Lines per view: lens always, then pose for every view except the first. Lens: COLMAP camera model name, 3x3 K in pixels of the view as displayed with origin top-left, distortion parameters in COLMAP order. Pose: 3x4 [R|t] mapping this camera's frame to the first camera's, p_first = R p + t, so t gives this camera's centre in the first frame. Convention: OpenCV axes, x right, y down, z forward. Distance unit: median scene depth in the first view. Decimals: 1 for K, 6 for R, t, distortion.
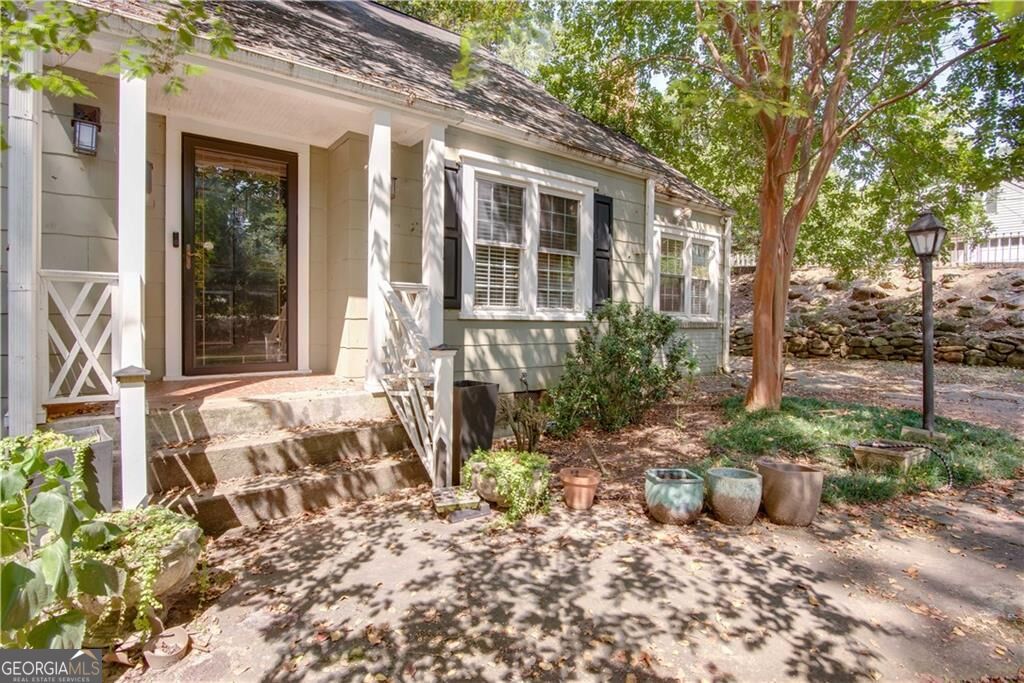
lens RADIAL K [[529.7, 0, 512.2], [0, 529.7, 330.4], [0, 0, 1]] dist [-0.002850, -0.001076]
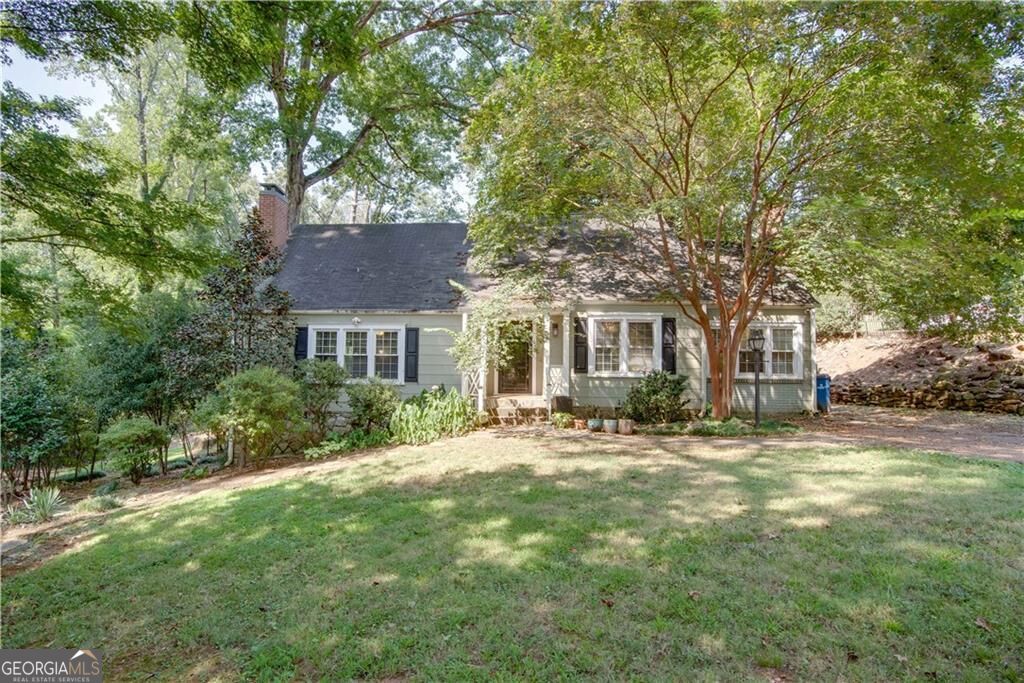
lens RADIAL K [[529.7, 0, 512.2], [0, 529.7, 330.4], [0, 0, 1]] dist [-0.002850, -0.001076]
pose [[0.820263, -0.044086, -0.570285, 1.007394], [-0.016109, 0.994849, -0.100077, 0.017076], [0.571760, 0.091276, 0.815328, -1.248378]]
